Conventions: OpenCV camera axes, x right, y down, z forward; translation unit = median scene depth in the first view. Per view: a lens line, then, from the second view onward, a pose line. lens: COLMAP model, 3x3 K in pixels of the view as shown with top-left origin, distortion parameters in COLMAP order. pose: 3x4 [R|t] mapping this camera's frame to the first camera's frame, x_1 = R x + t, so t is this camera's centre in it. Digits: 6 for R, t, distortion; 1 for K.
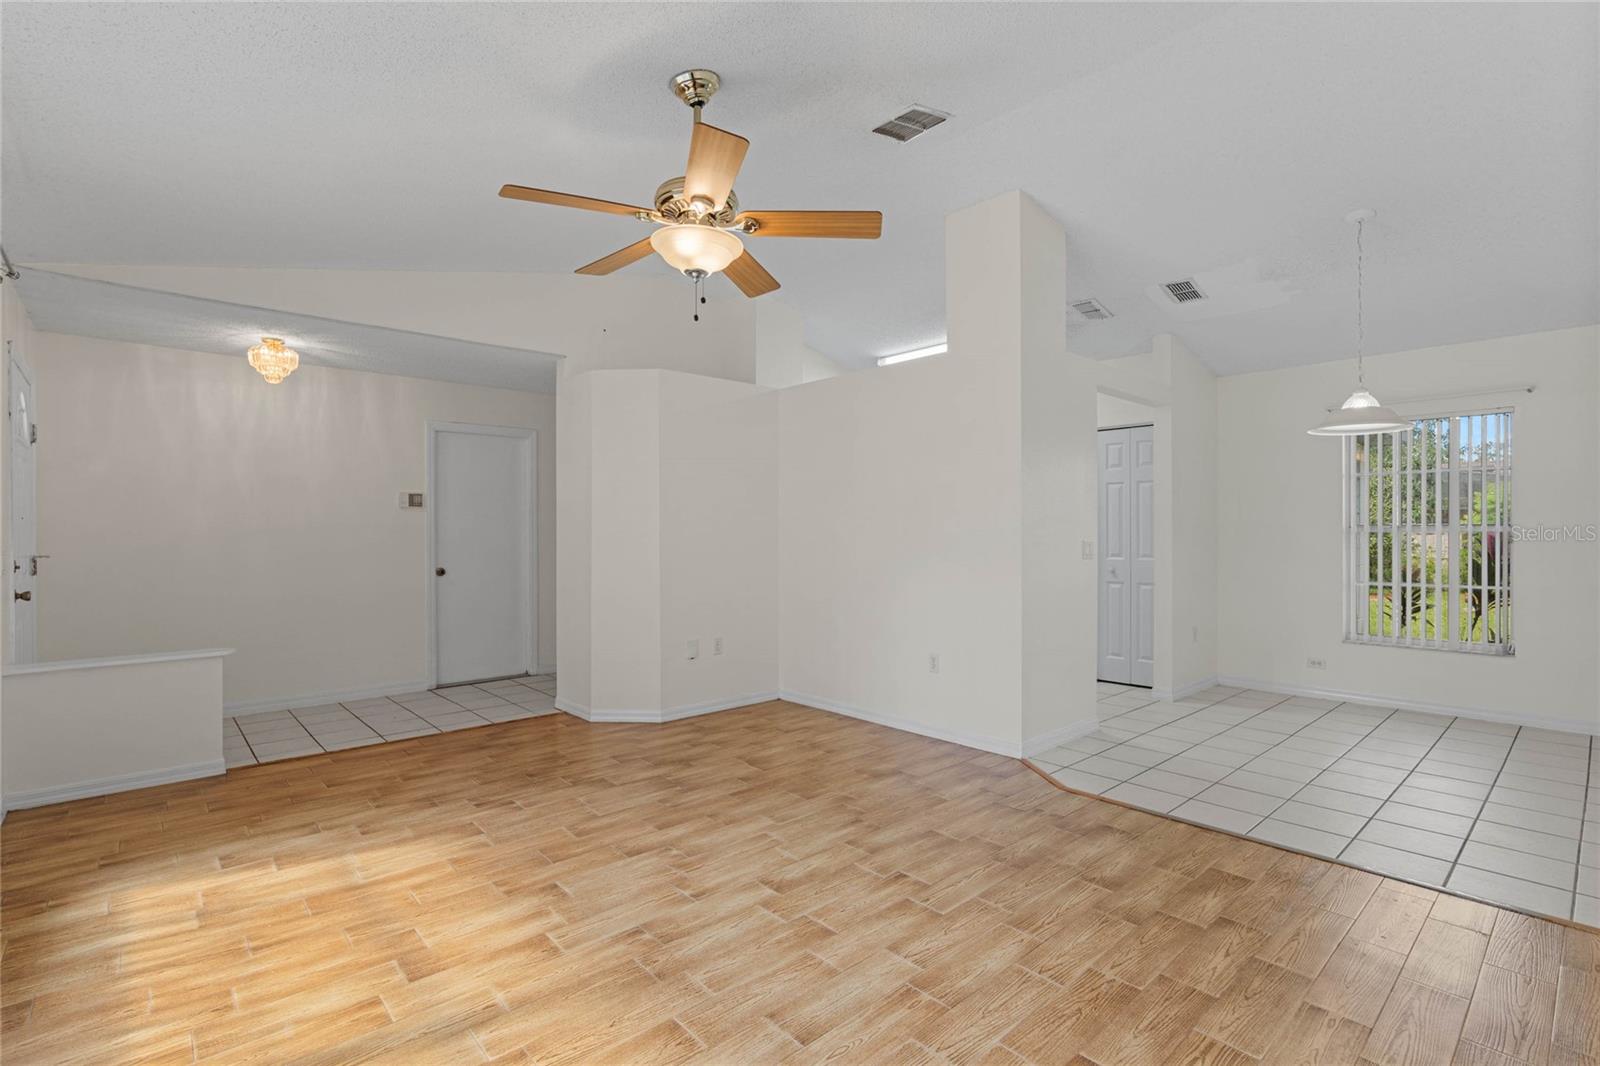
lens RADIAL K [[742.5, 0, 799.1], [0, 742.5, 534.6], [0, 0, 1]] dist [-0.021658, 0.005638]
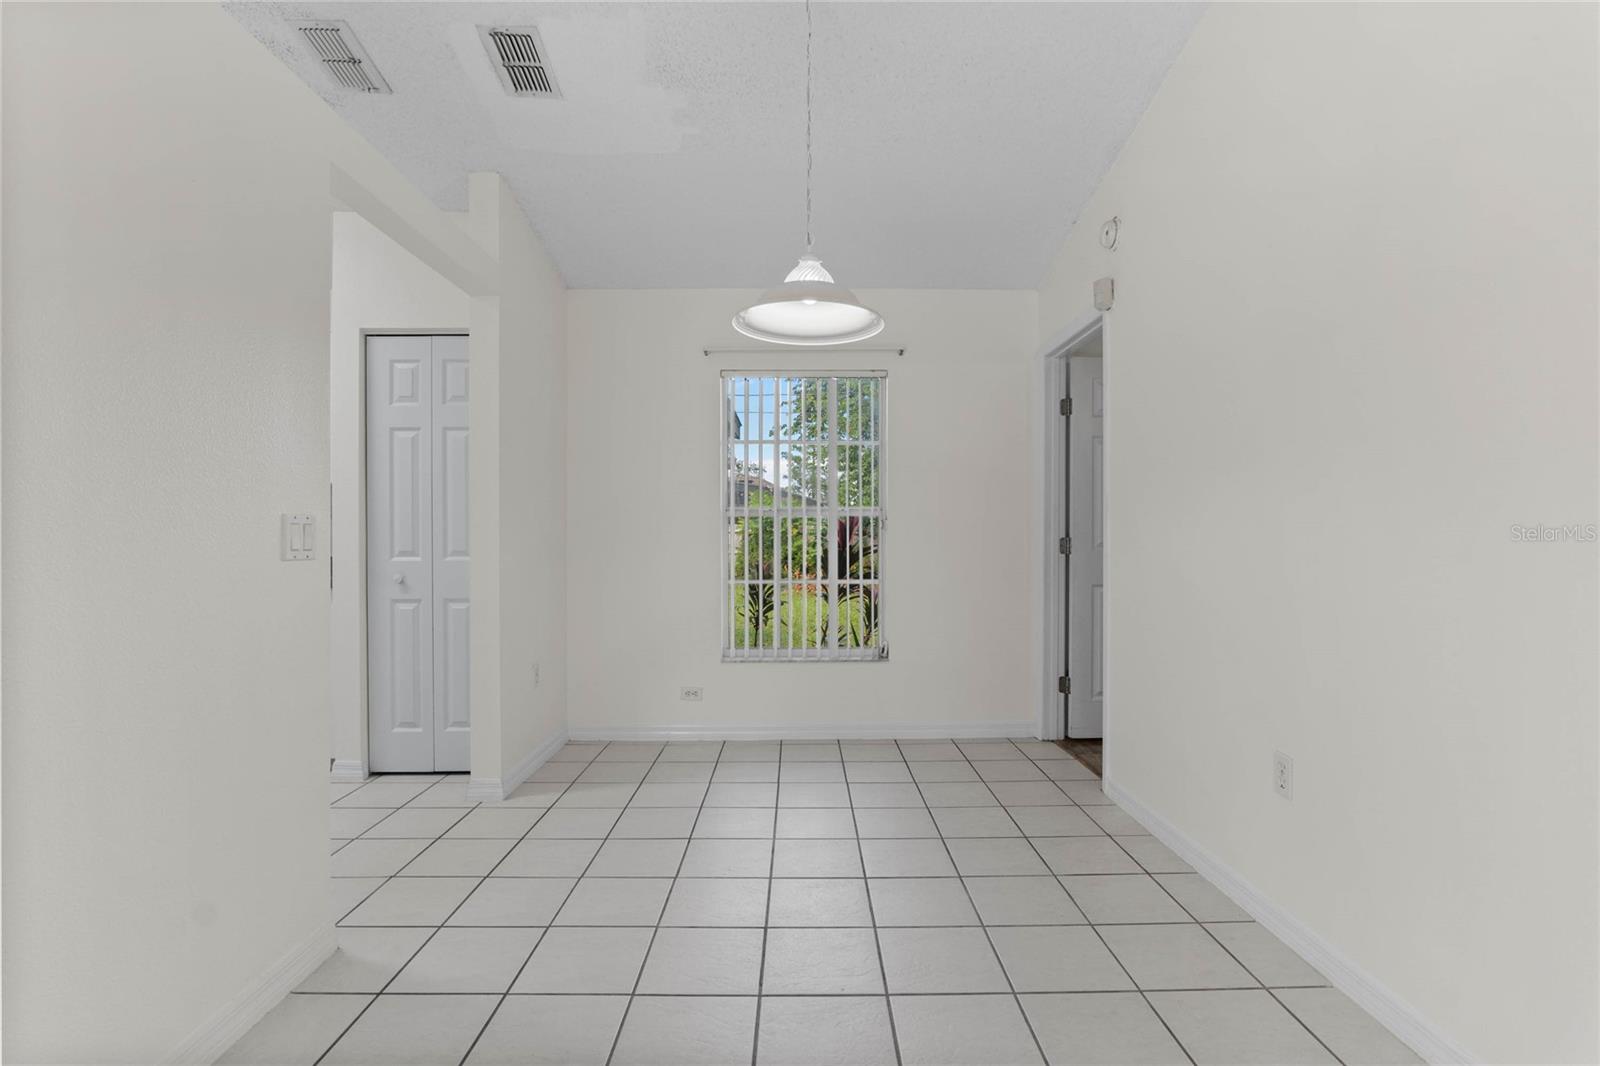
lens RADIAL K [[742.5, 0, 808.7], [0, 742.5, 533.4], [0, 0, 1]] dist [-0.021658, 0.005638]
pose [[0.657378, 0.001334, 0.753560, 0.321914], [0.004341, 0.999975, -0.005558, 0.027153], [-0.753548, 0.006925, 0.657356, 0.617903]]
